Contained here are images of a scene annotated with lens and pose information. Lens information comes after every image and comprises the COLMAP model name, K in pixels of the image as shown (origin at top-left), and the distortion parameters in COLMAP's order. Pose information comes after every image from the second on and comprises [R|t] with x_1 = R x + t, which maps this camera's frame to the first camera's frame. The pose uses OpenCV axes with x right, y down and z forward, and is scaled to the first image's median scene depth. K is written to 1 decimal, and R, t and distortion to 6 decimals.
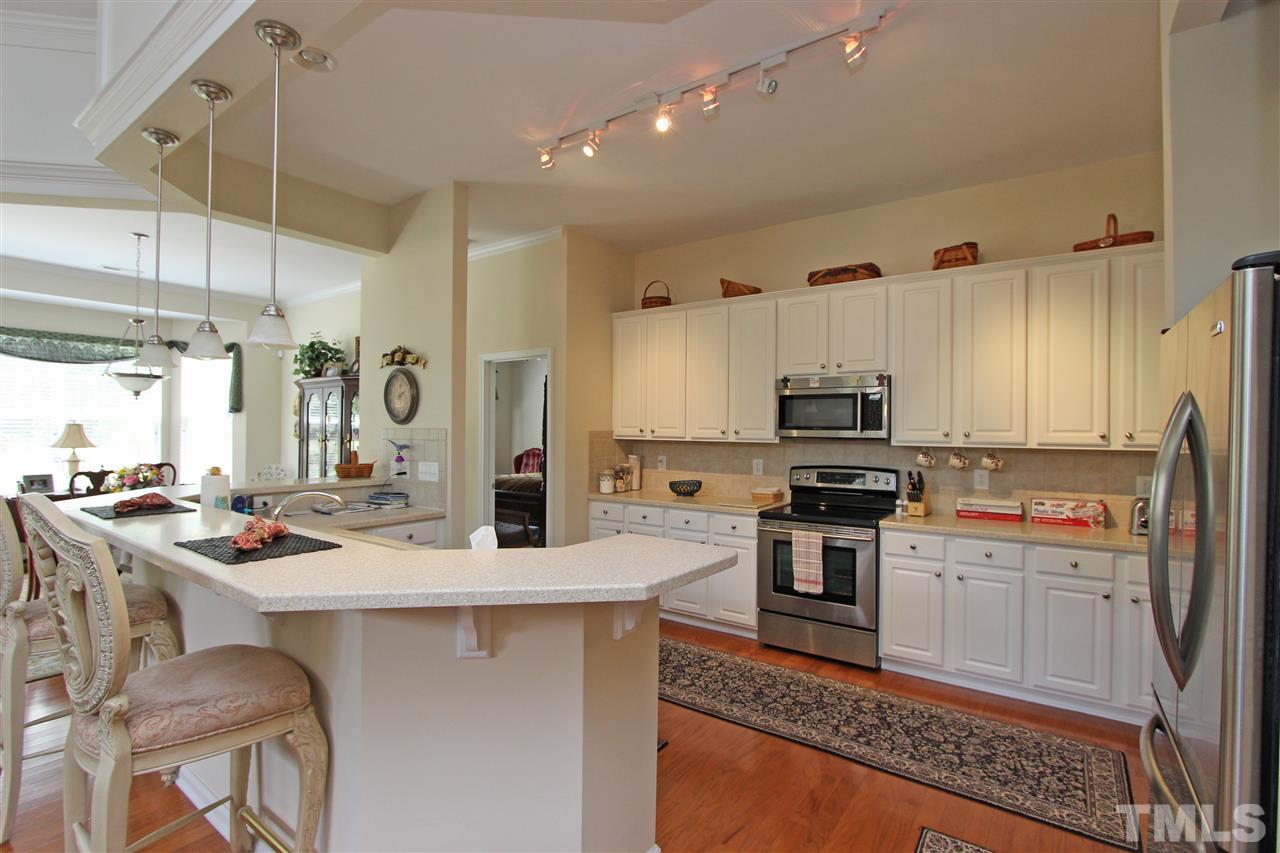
lens RADIAL K [[593.8, 0, 640.0], [0, 593.8, 426.5], [0, 0, 1]] dist [-0.003908, -0.000901]
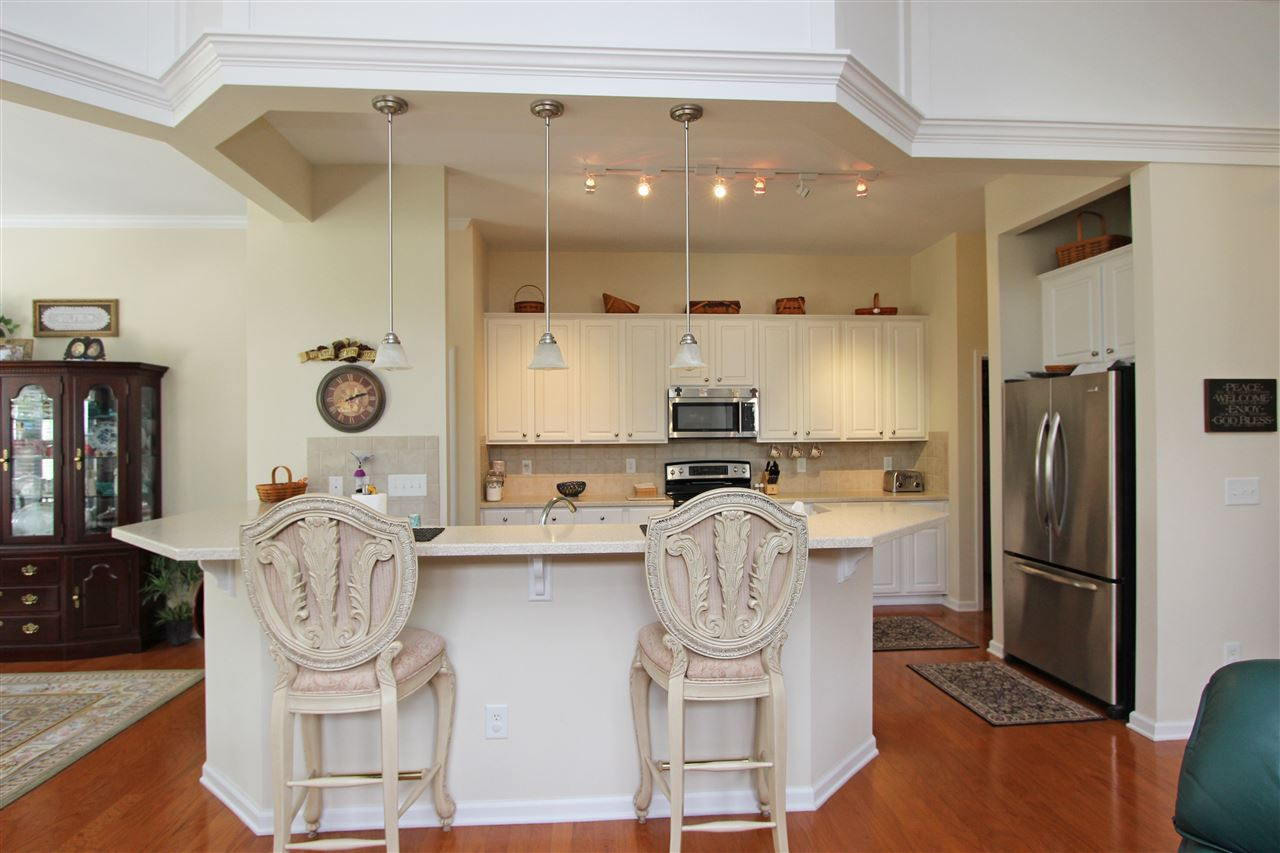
lens RADIAL K [[702.3, 0, 608.6], [0, 702.3, 427.1], [0, 0, 1]] dist [-0.018457, 0.000418]
pose [[0.772959, -0.010667, 0.634367, -0.761652], [0.012135, 0.999924, 0.002028, -0.008811], [-0.634340, 0.006131, 0.773030, -0.000732]]
